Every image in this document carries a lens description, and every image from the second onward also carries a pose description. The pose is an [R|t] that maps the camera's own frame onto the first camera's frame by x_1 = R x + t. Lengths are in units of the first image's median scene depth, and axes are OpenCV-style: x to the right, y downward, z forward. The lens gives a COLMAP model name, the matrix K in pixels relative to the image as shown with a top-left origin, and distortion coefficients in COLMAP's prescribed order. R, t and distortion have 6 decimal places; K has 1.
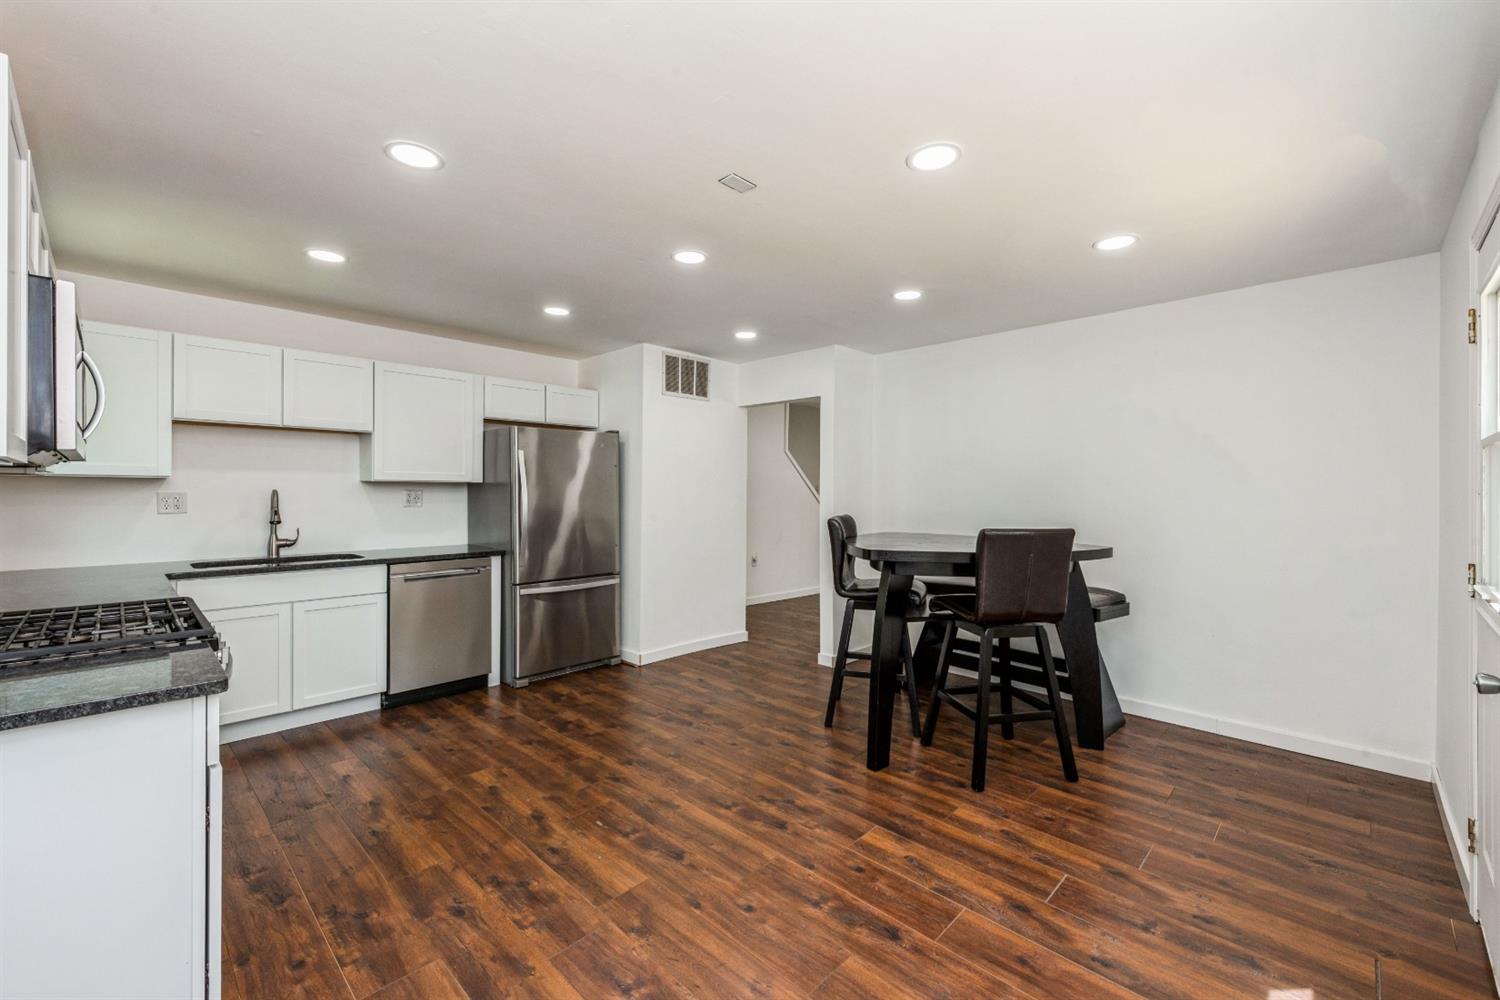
lens RADIAL K [[615.2, 0, 740.0], [0, 615.2, 491.9], [0, 0, 1]] dist [0.007634, -0.000096]
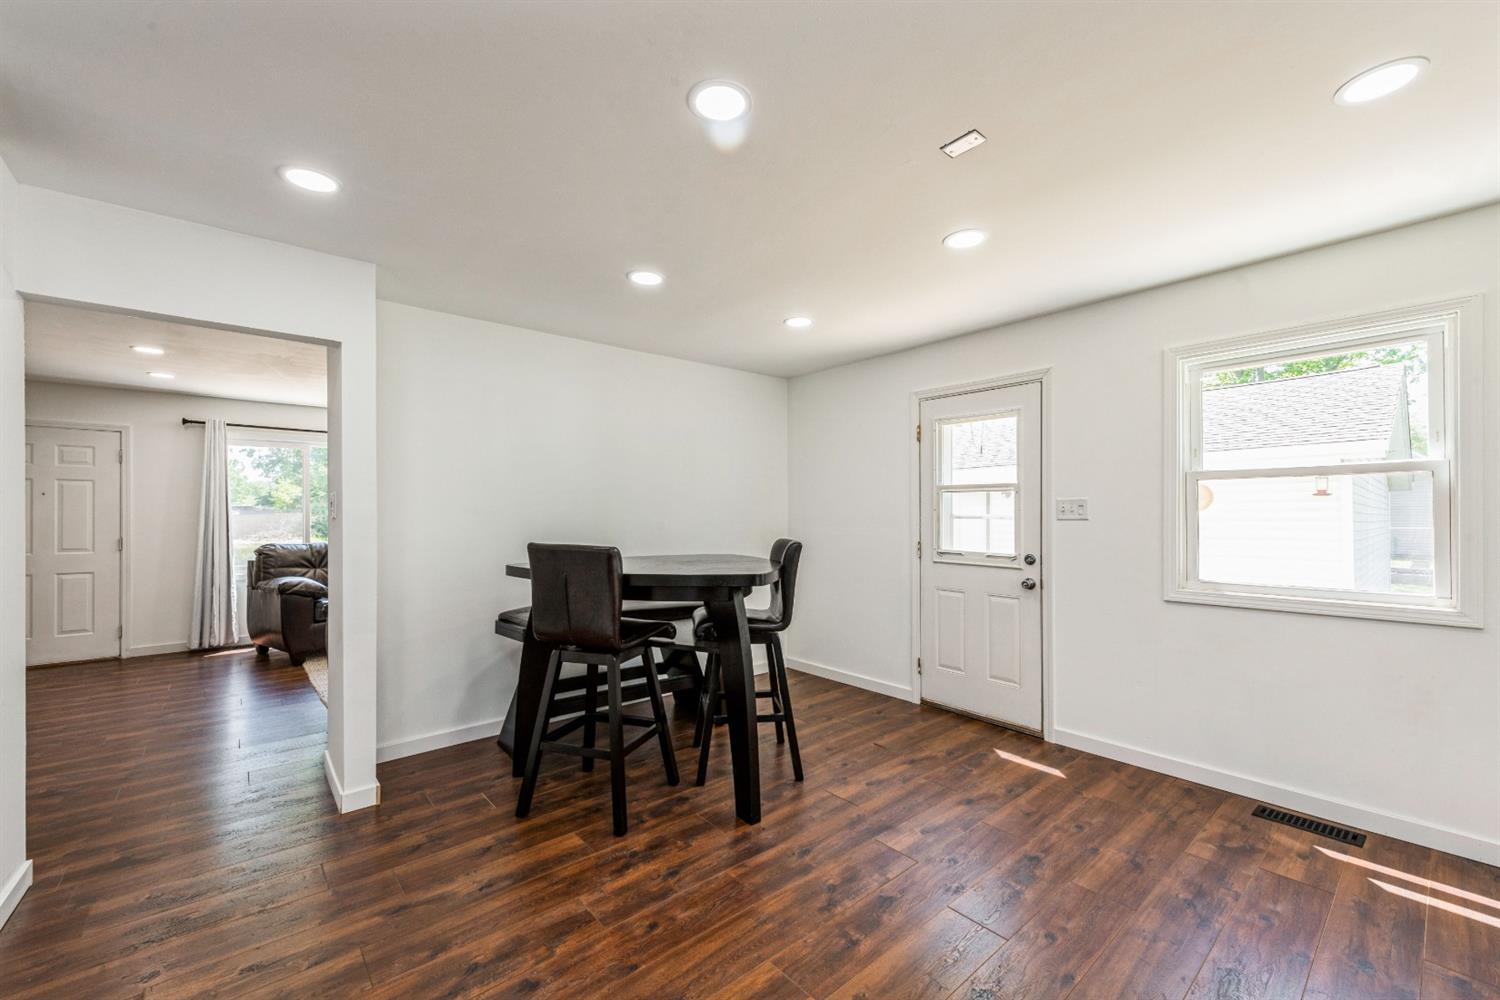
lens RADIAL K [[615.2, 0, 742.9], [0, 615.2, 506.1], [0, 0, 1]] dist [0.007634, -0.000096]
pose [[0.071676, -0.006817, 0.997405, -0.756188], [-0.003661, 0.999968, 0.007097, -0.019069], [-0.997421, -0.004160, 0.071648, 1.062862]]
